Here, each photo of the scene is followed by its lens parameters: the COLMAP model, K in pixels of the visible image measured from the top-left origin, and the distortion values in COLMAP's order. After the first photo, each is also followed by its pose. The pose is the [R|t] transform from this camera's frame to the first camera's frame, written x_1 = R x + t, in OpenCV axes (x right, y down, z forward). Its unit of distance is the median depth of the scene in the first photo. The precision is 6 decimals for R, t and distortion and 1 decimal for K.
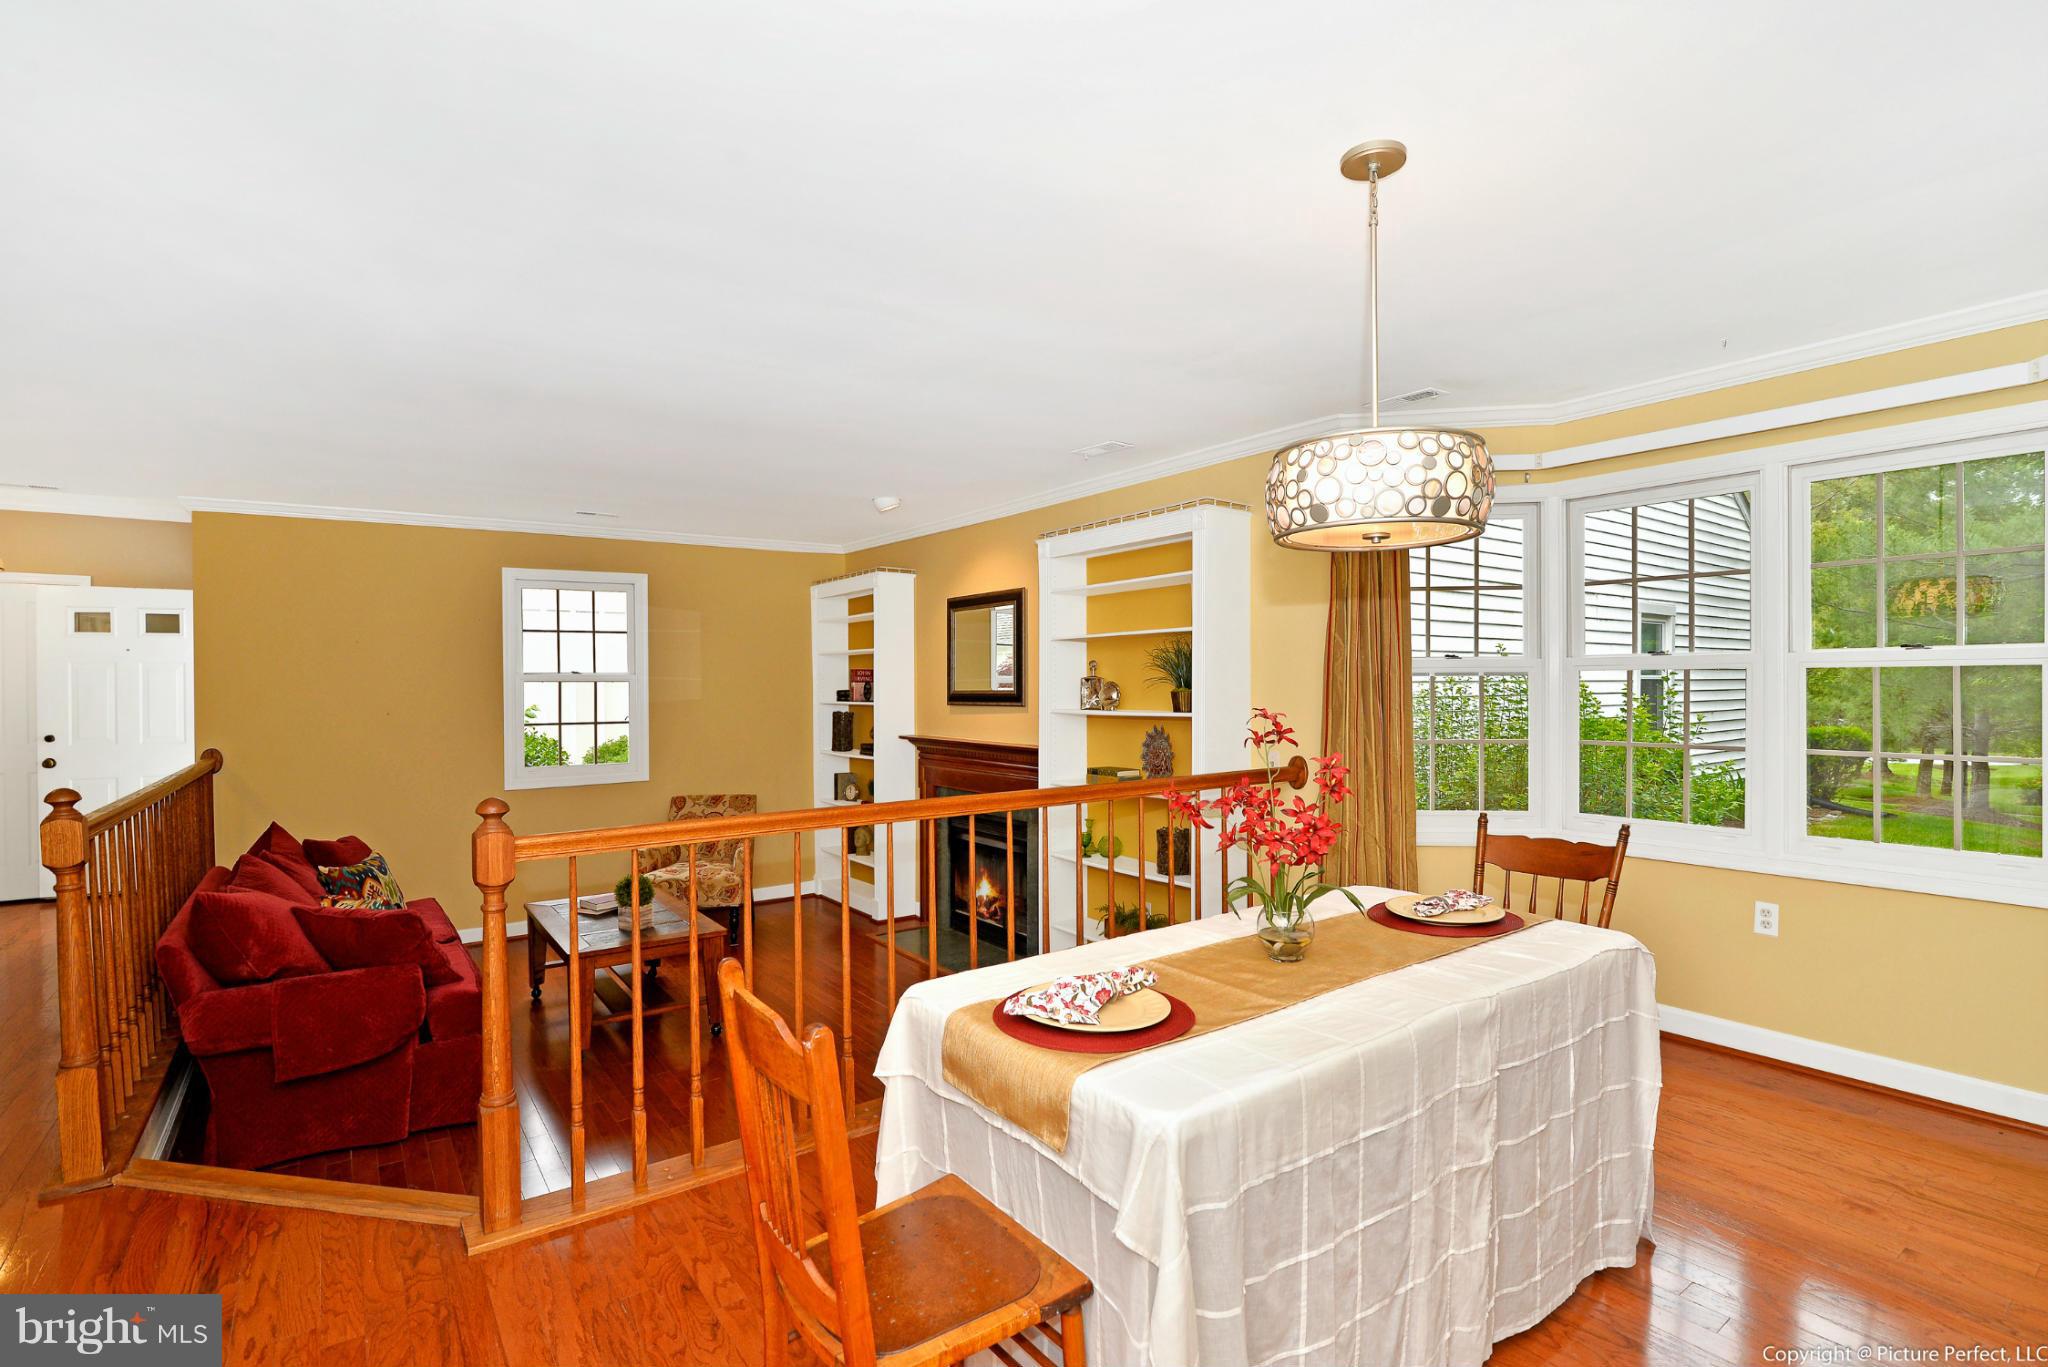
lens RADIAL K [[976.7, 0, 1013.5], [0, 976.7, 687.3], [0, 0, 1]] dist [-0.014420, -0.002372]
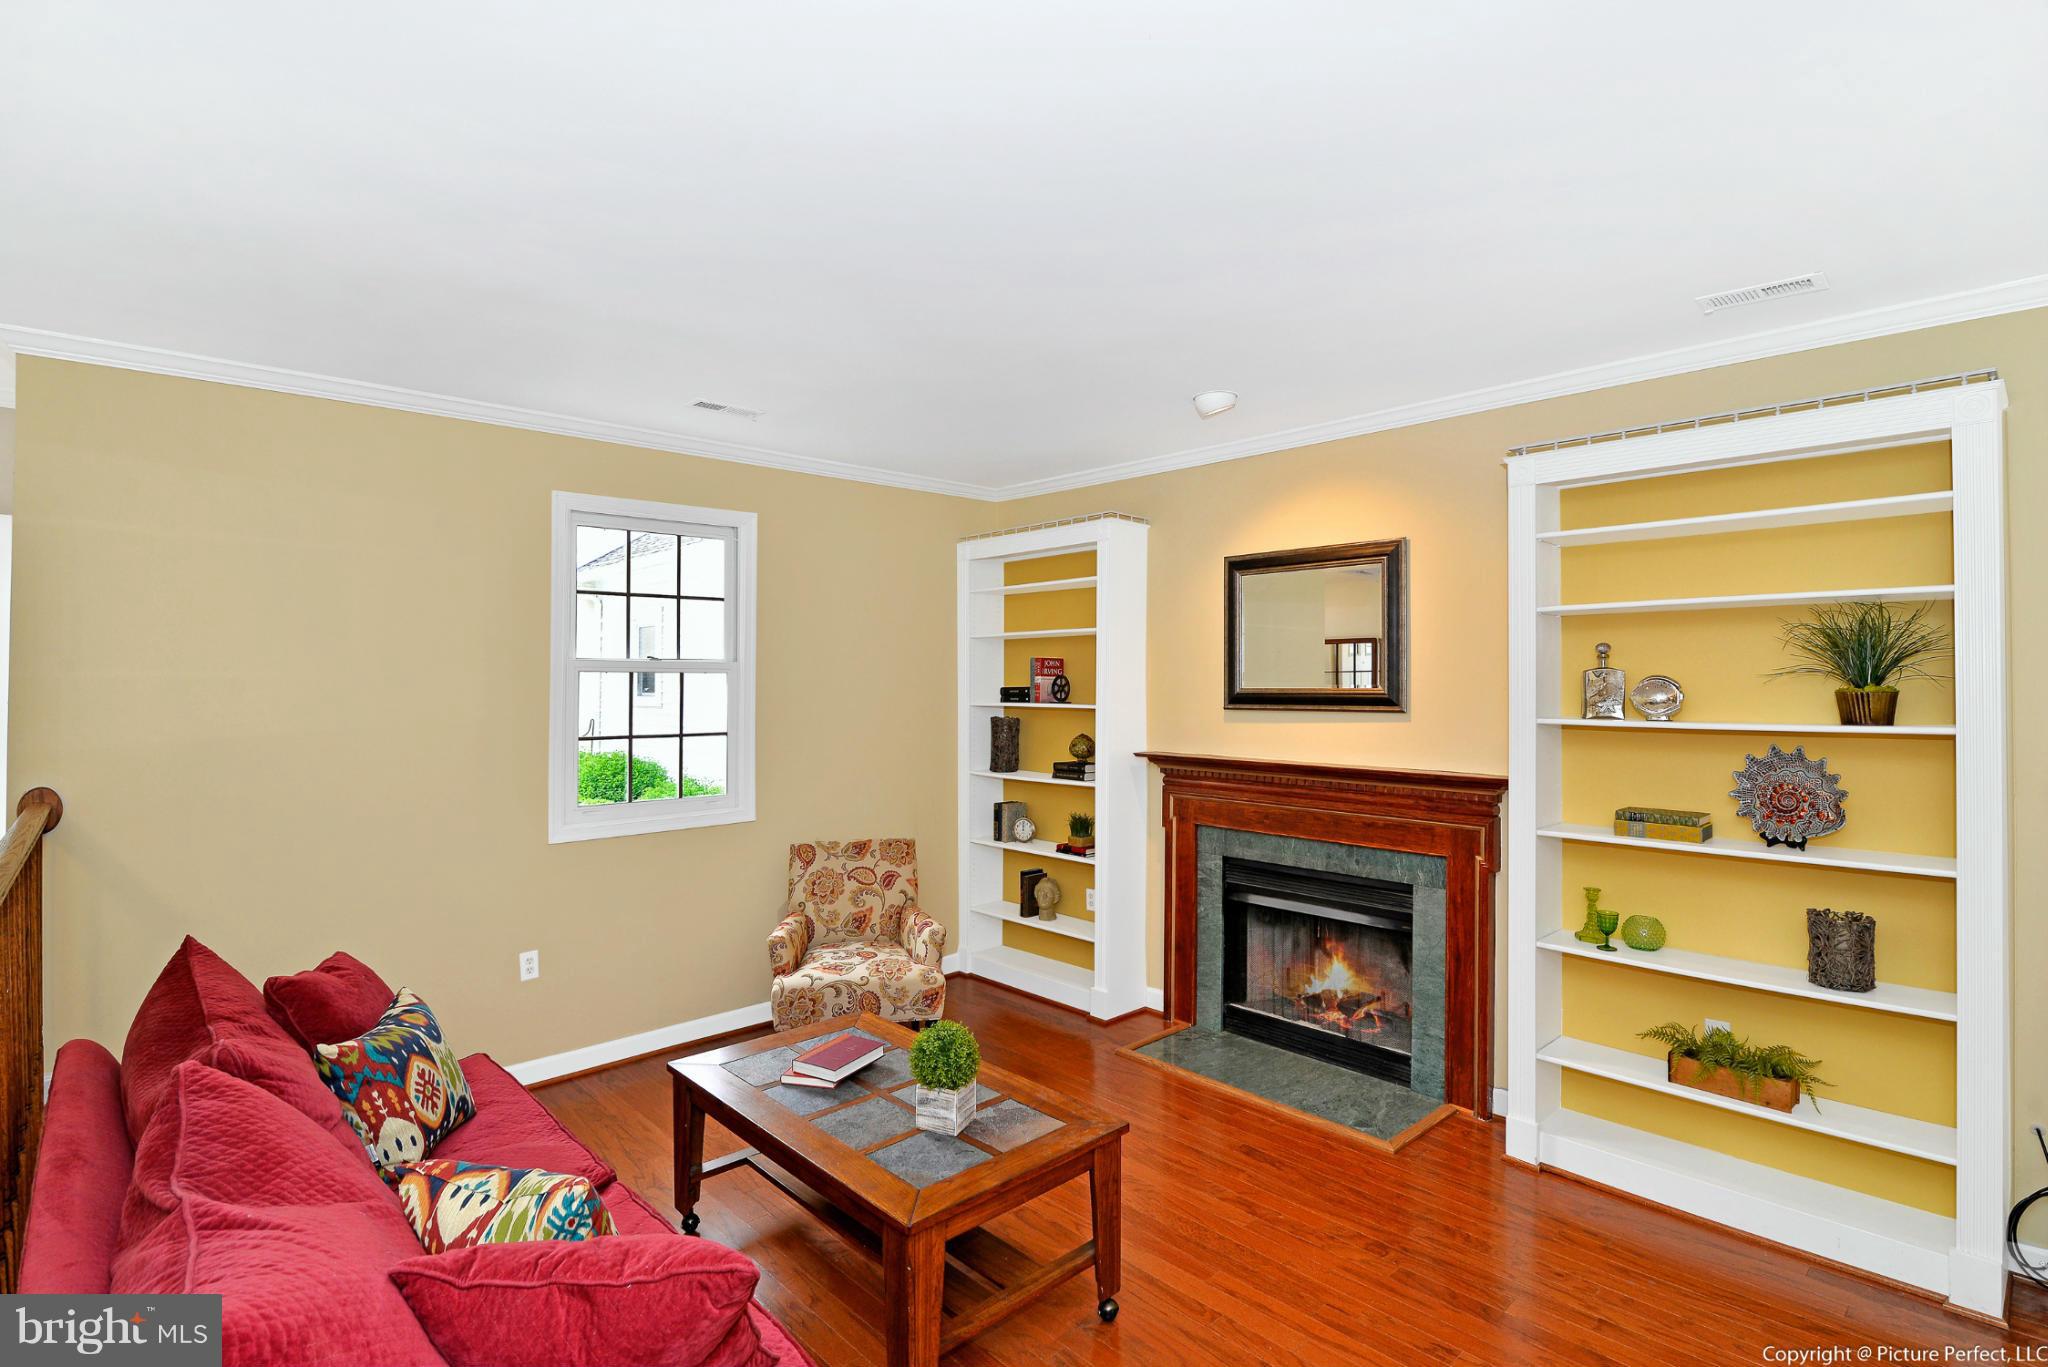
lens RADIAL K [[976.7, 0, 1031.7], [0, 976.7, 671.5], [0, 0, 1]] dist [-0.014420, -0.002372]
pose [[0.989115, 0.009167, 0.146856, -0.299275], [-0.006510, 0.999806, -0.018569, 0.004518], [-0.146998, 0.017411, 0.988984, 0.321333]]
